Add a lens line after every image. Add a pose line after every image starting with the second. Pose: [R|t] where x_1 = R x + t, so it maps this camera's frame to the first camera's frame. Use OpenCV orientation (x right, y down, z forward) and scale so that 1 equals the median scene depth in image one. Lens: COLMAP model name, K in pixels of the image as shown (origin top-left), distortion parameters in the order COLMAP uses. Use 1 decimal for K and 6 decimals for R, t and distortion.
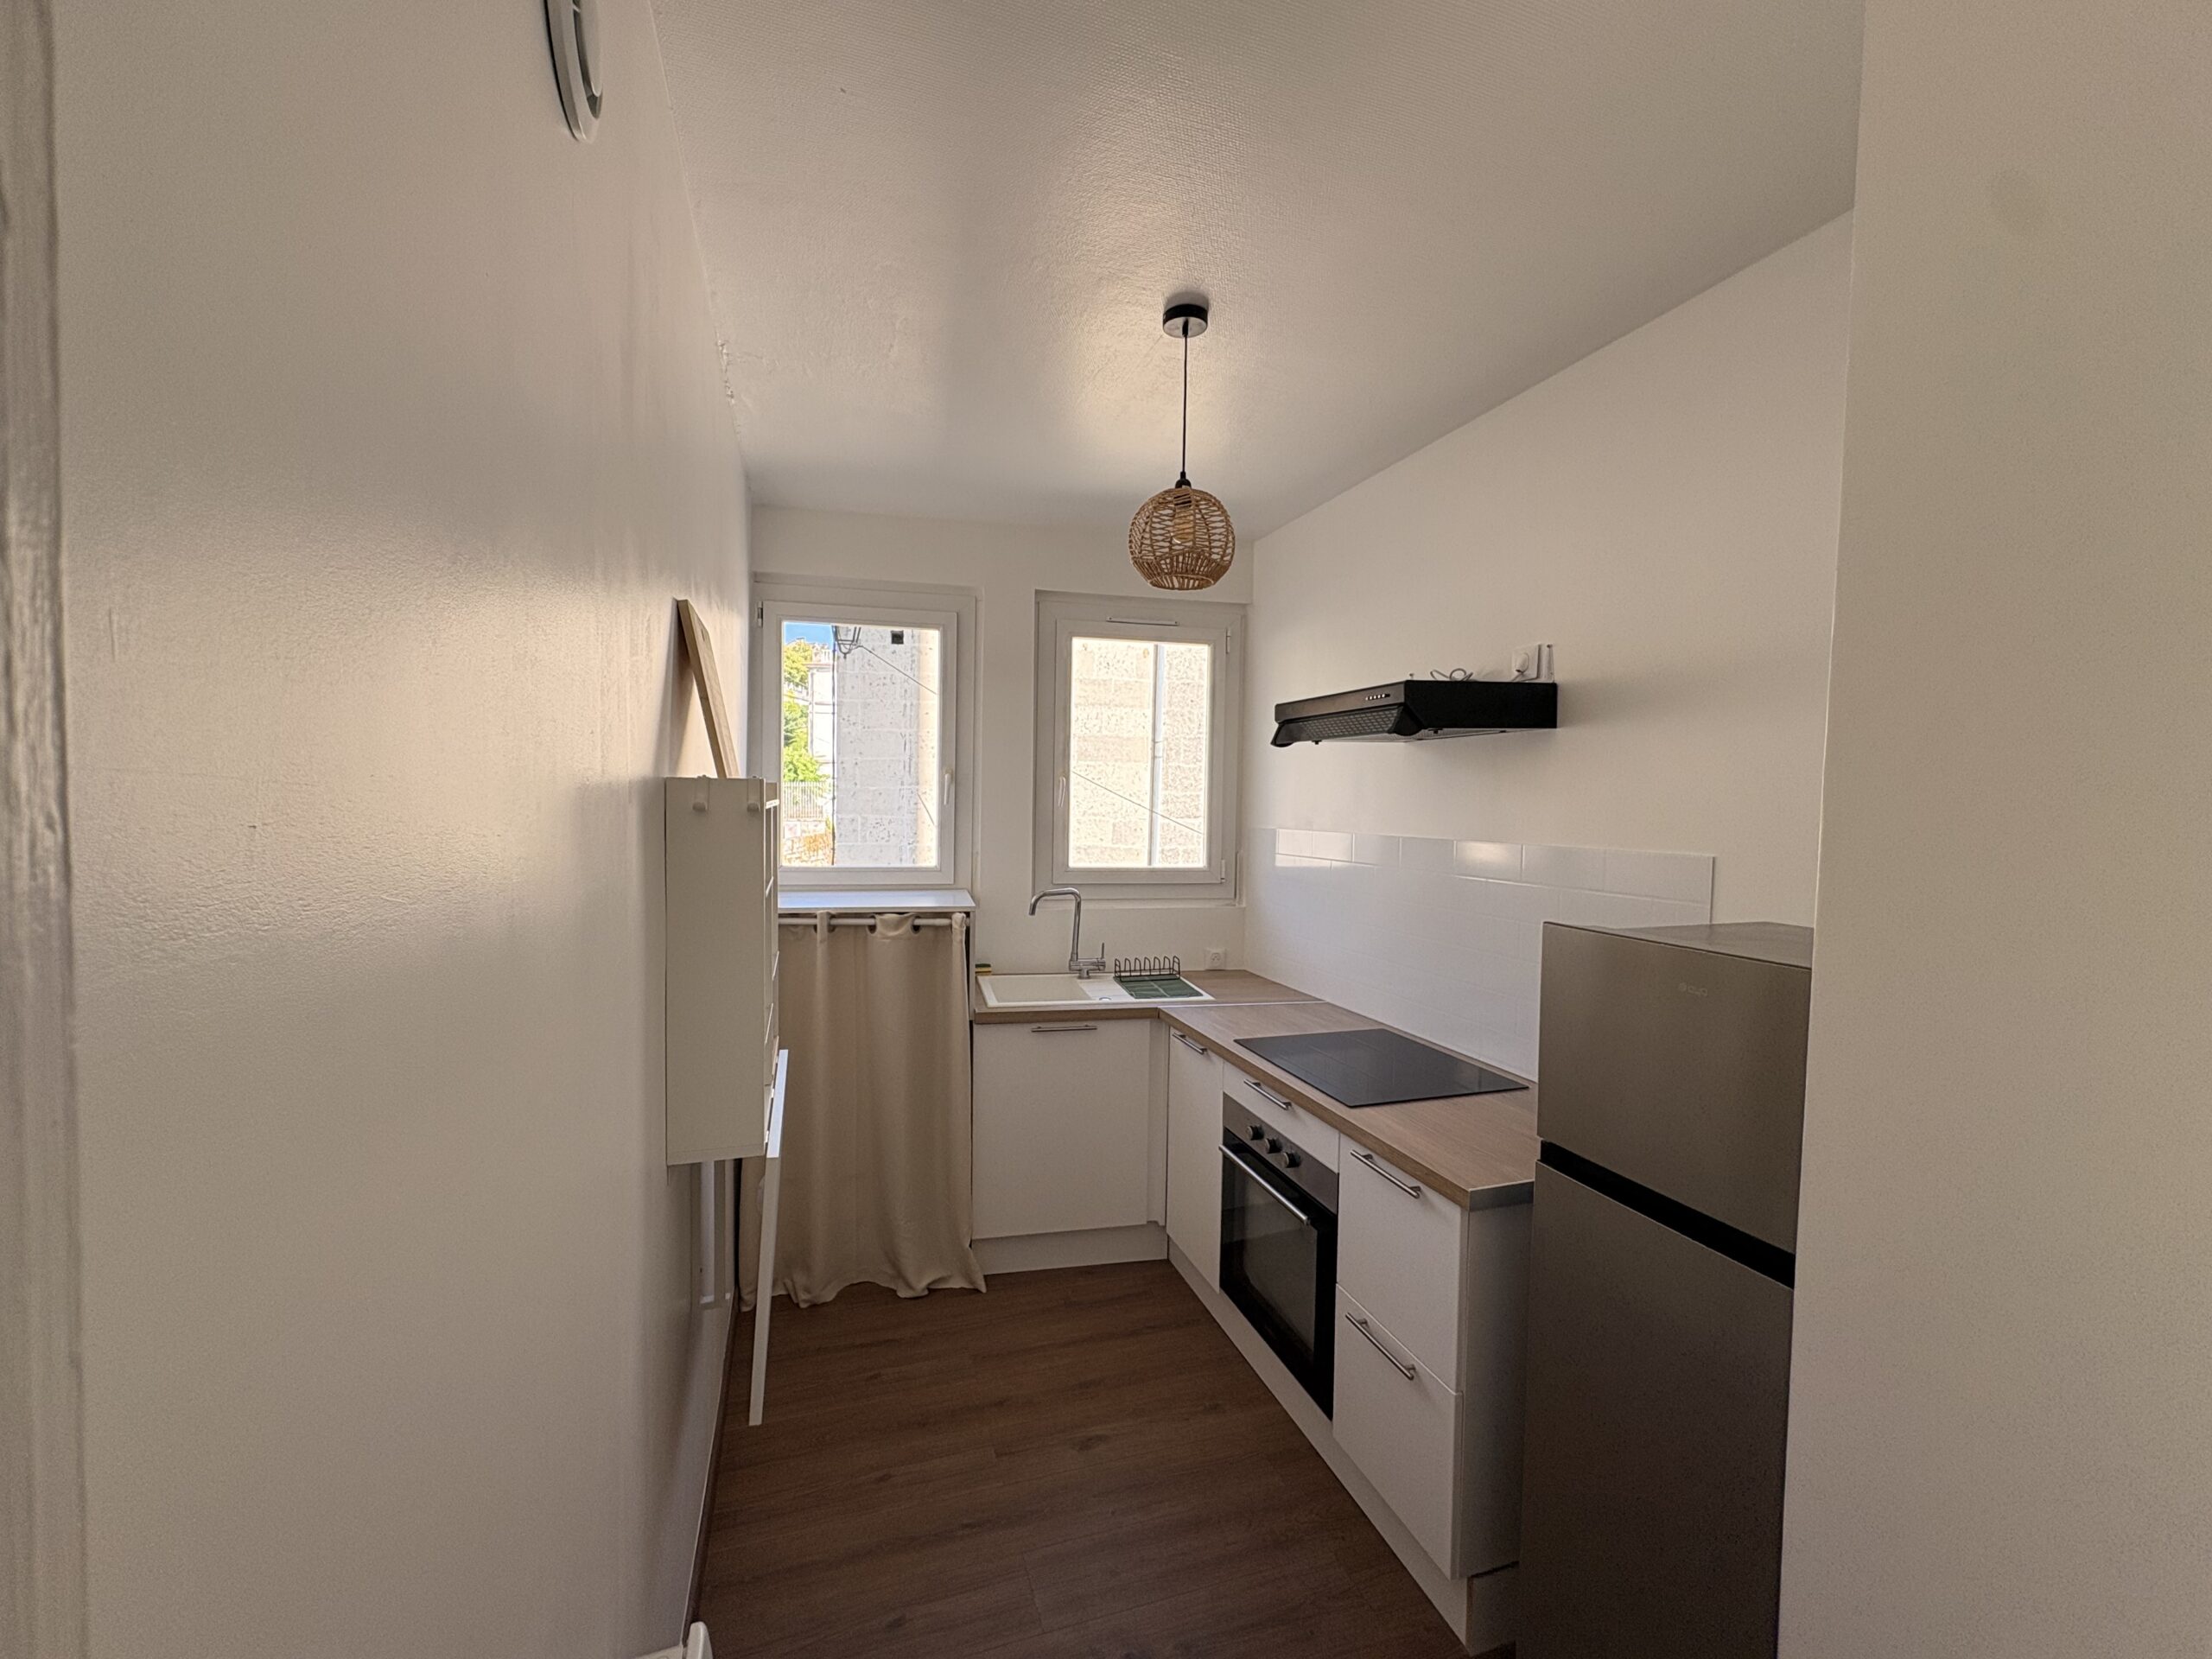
lens RADIAL K [[883.8, 0, 1106.0], [0, 883.8, 829.5], [0, 0, 1]] dist [-0.003099, -0.000201]
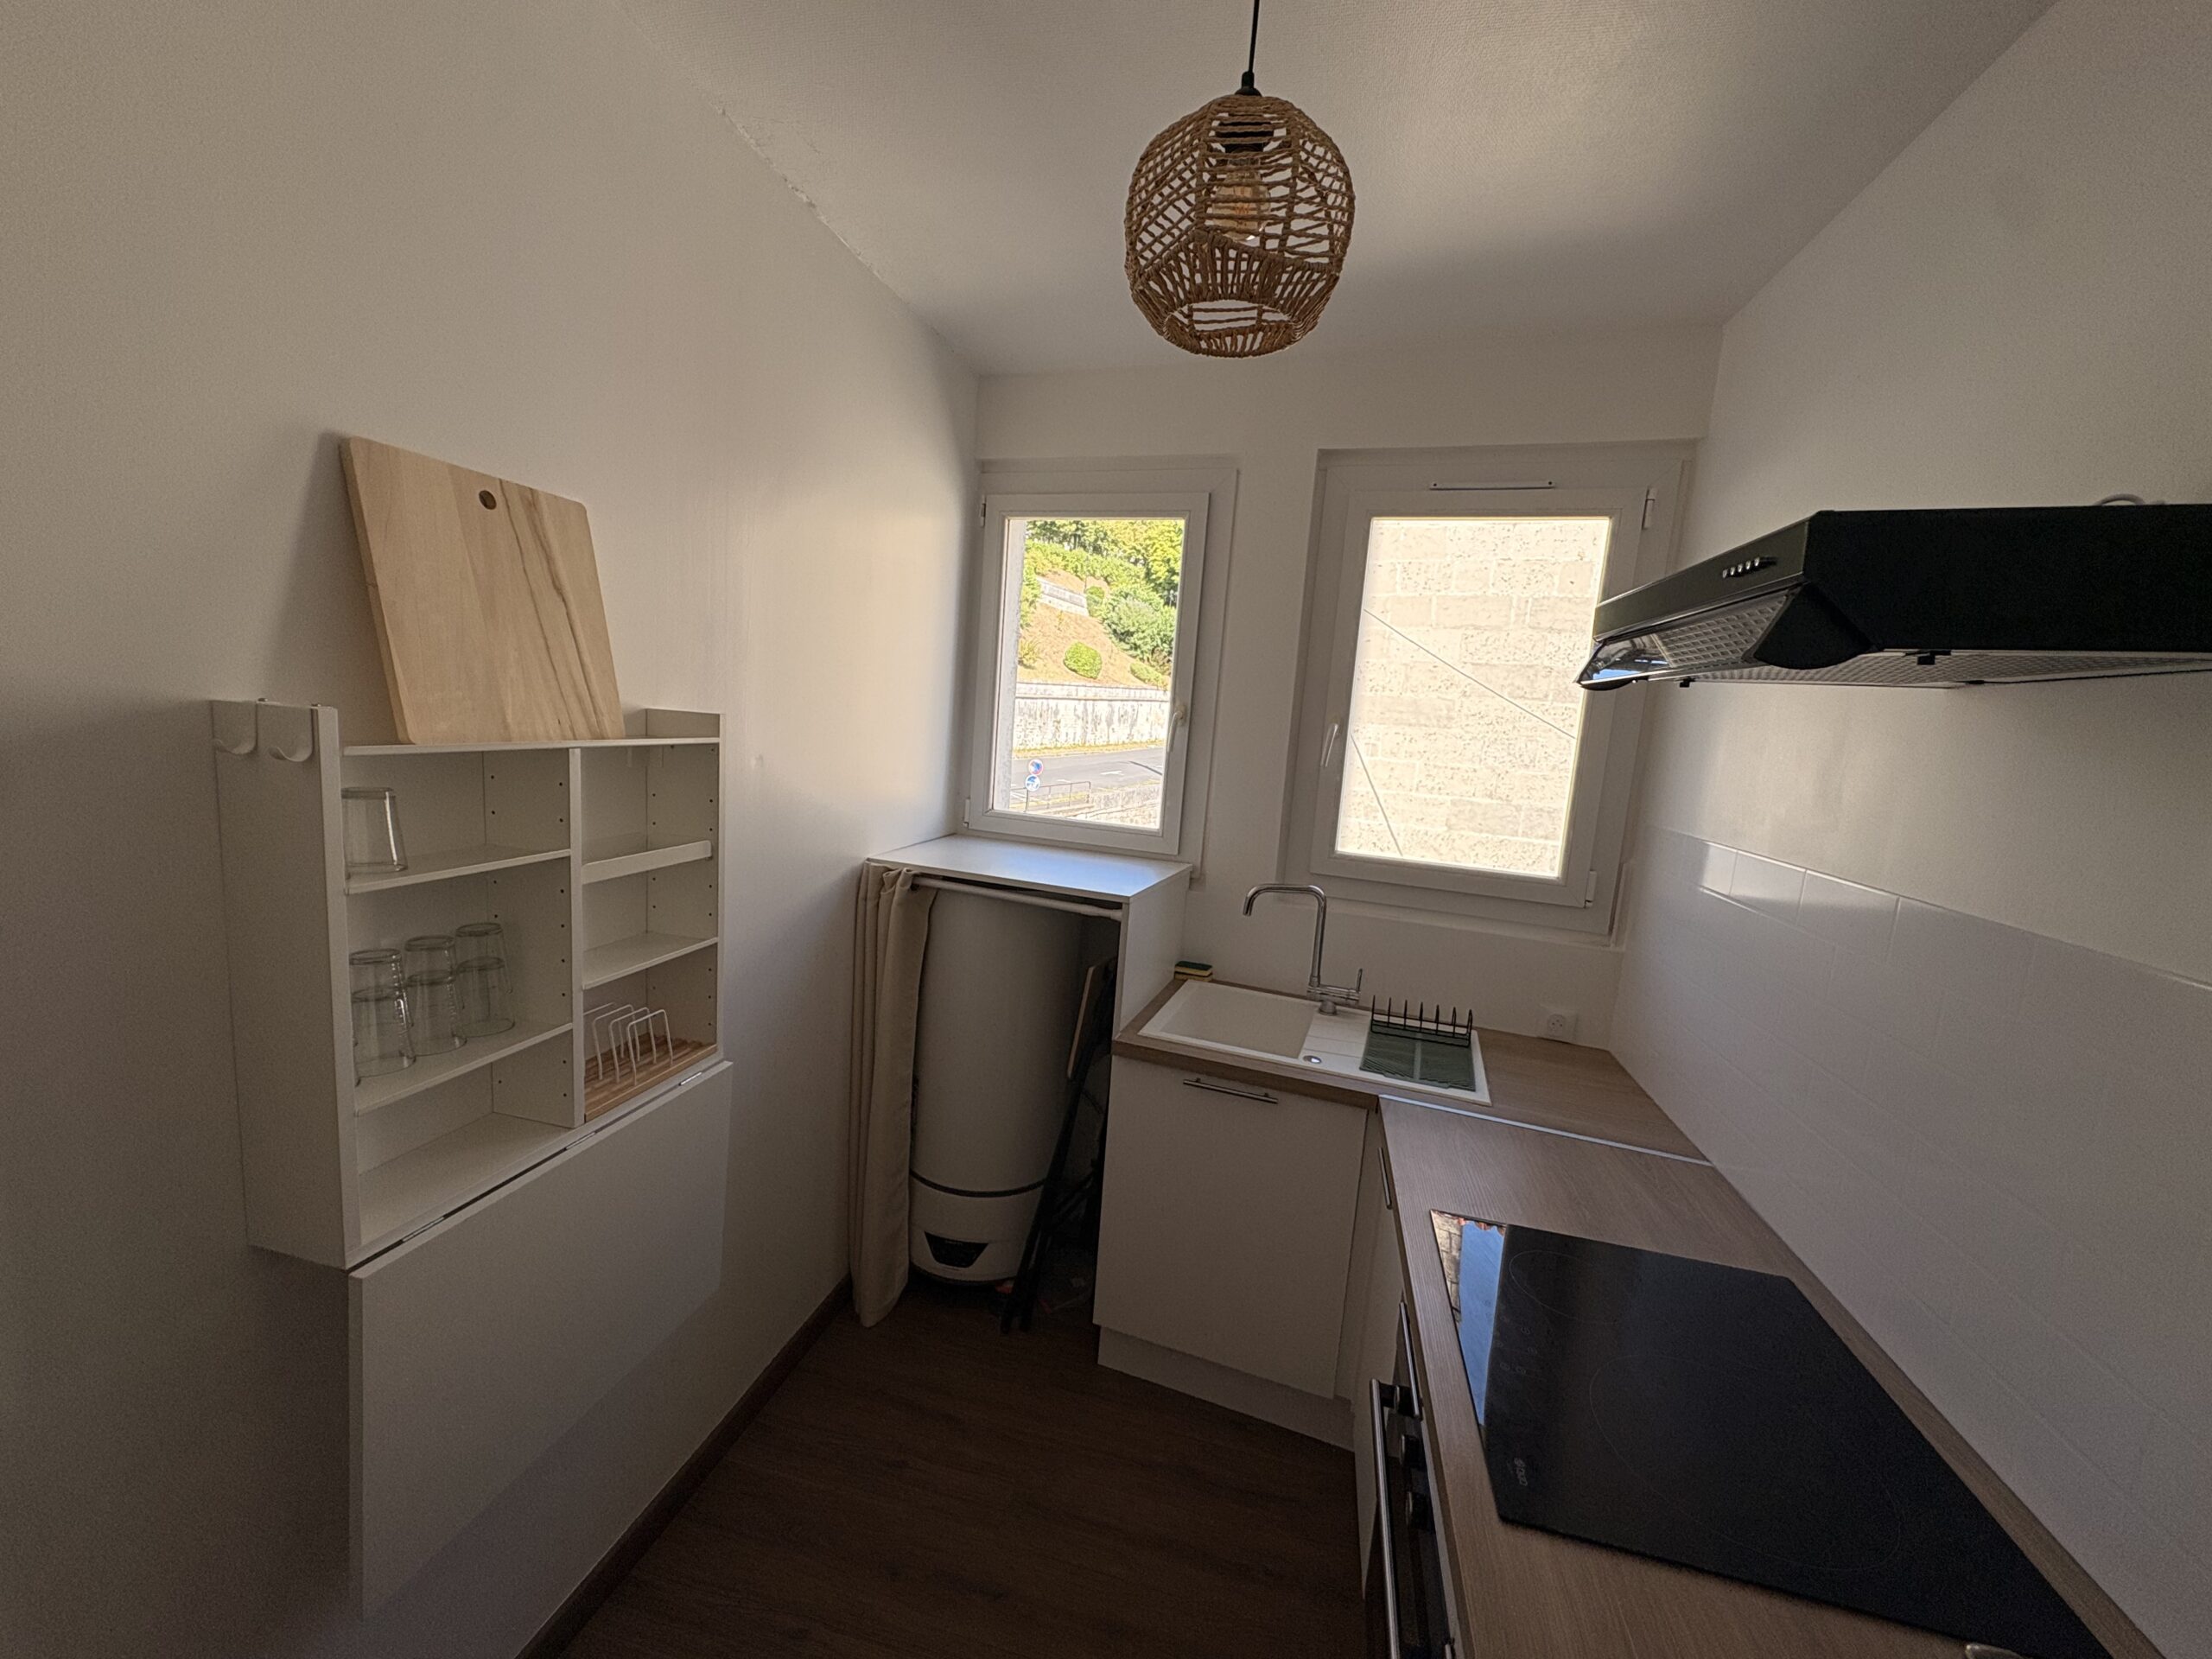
lens RADIAL K [[883.8, 0, 1106.0], [0, 883.8, 829.5], [0, 0, 1]] dist [-0.003099, -0.000201]
pose [[0.846669, 0.116443, -0.519223, 0.172849], [-0.076585, 0.992270, 0.097647, -0.031342], [0.526580, -0.042910, 0.849042, 0.314164]]
